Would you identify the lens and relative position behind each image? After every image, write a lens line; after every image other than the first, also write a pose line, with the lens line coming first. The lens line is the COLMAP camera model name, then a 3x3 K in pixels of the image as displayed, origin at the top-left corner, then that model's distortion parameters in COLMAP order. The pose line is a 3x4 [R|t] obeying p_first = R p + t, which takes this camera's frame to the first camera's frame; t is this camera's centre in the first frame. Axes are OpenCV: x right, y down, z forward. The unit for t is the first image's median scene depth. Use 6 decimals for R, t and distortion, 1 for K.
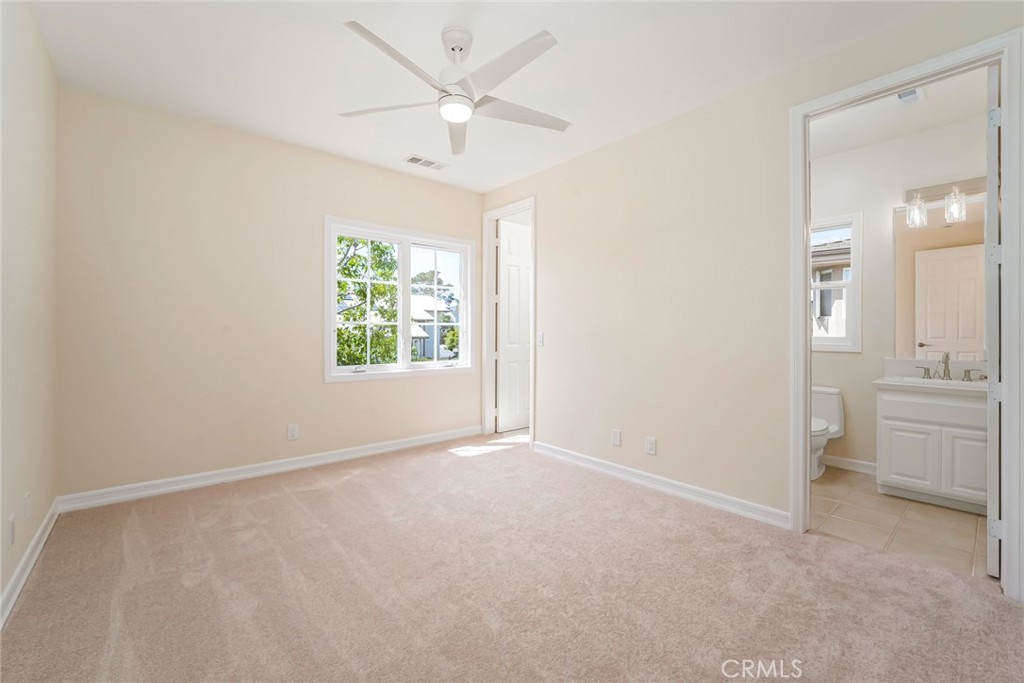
lens RADIAL K [[414.1, 0, 510.7], [0, 414.1, 333.4], [0, 0, 1]] dist [-0.014177, 0.003318]
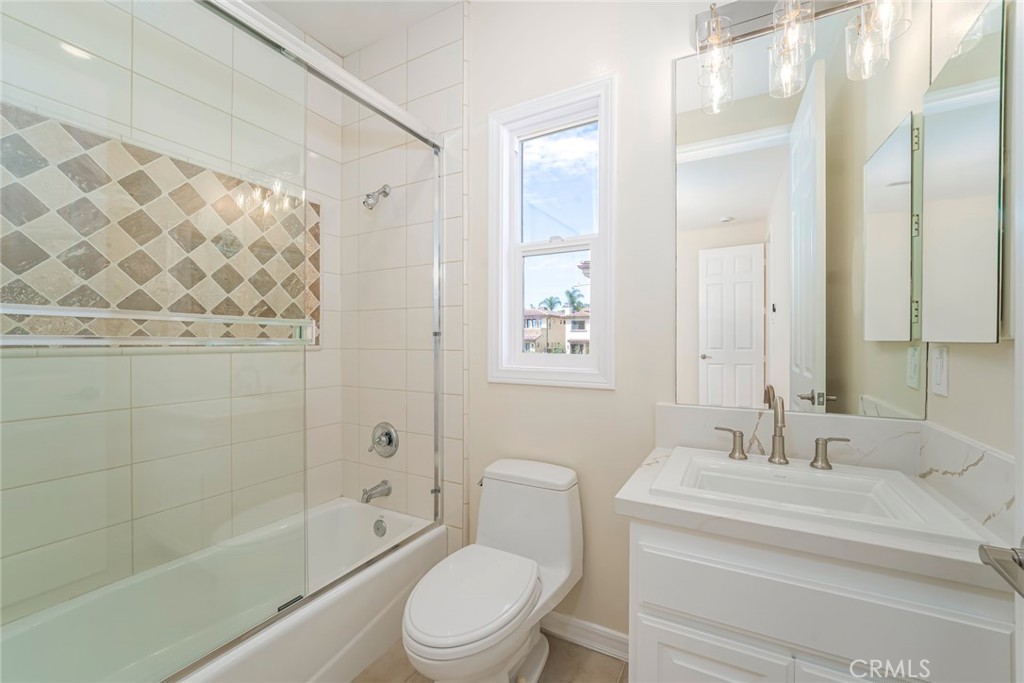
lens RADIAL K [[414.1, 0, 512.1], [0, 414.1, 344.8], [0, 0, 1]] dist [-0.014177, 0.003318]
pose [[0.934498, -0.002327, 0.355960, 0.615430], [0.001864, 0.999997, 0.001643, -0.001268], [-0.355962, -0.000872, 0.934500, 0.648654]]
